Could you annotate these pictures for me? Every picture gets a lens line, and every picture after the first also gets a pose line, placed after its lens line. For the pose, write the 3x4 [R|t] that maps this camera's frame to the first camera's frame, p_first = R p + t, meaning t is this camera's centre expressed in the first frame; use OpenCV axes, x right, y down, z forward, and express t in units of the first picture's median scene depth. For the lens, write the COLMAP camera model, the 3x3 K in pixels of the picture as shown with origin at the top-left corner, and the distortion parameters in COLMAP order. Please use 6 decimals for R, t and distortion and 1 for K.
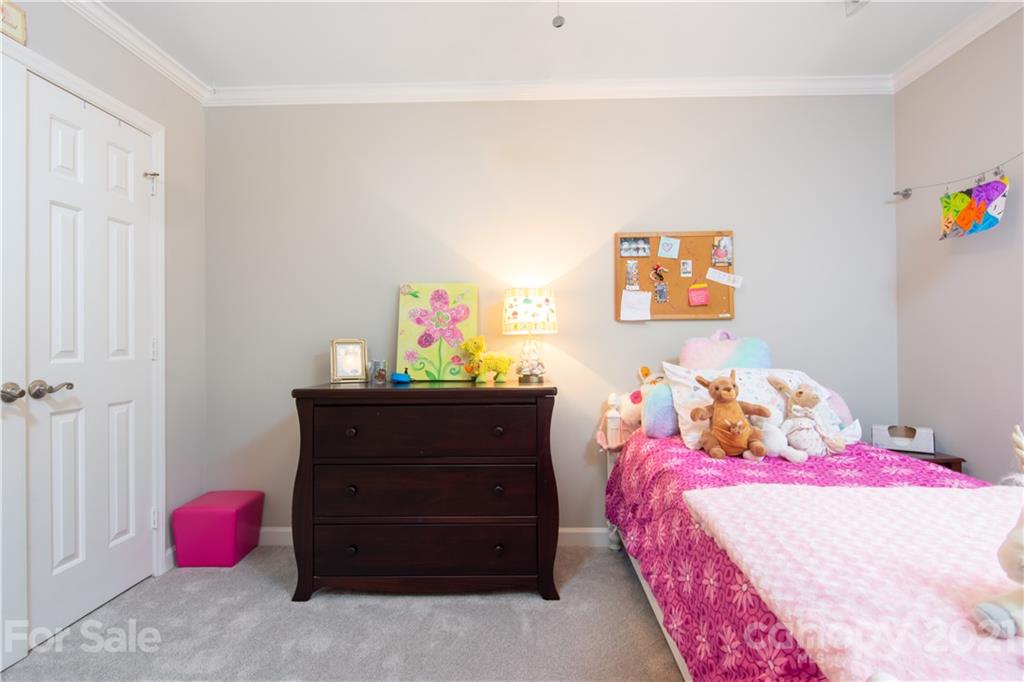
lens RADIAL K [[503.8, 0, 514.1], [0, 503.8, 336.3], [0, 0, 1]] dist [0.010769, -0.011381]
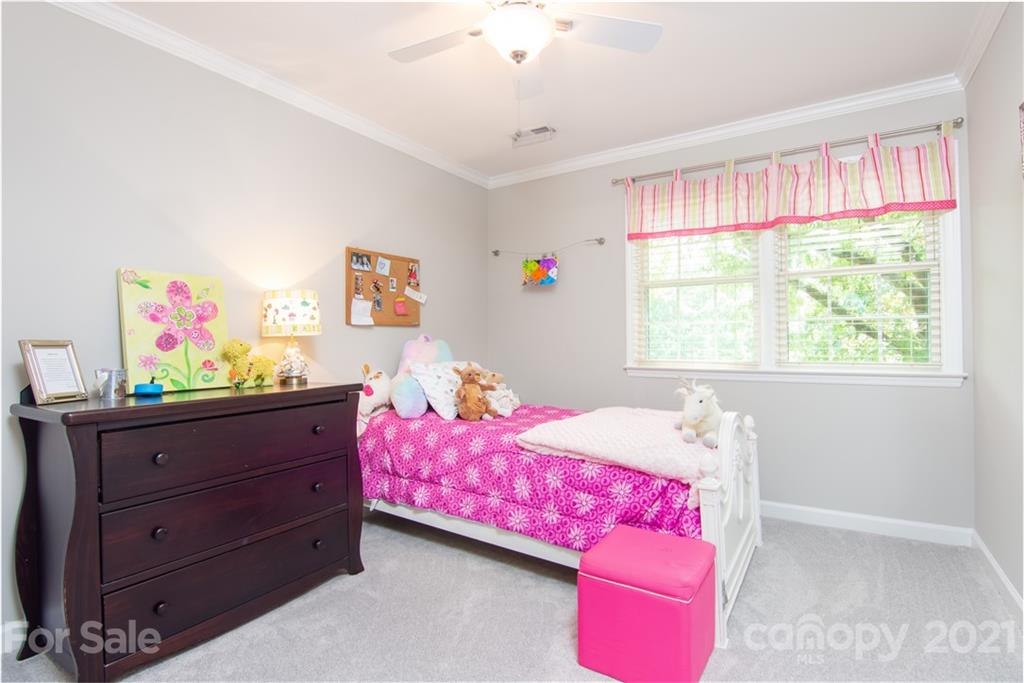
lens RADIAL K [[503.8, 0, 512.3], [0, 503.8, 342.0], [0, 0, 1]] dist [0.010769, -0.011381]
pose [[0.519298, 0.000731, 0.854593, -0.581950], [-0.004755, 0.999987, 0.002034, 0.003395], [-0.854580, -0.005120, 0.519295, 0.101922]]
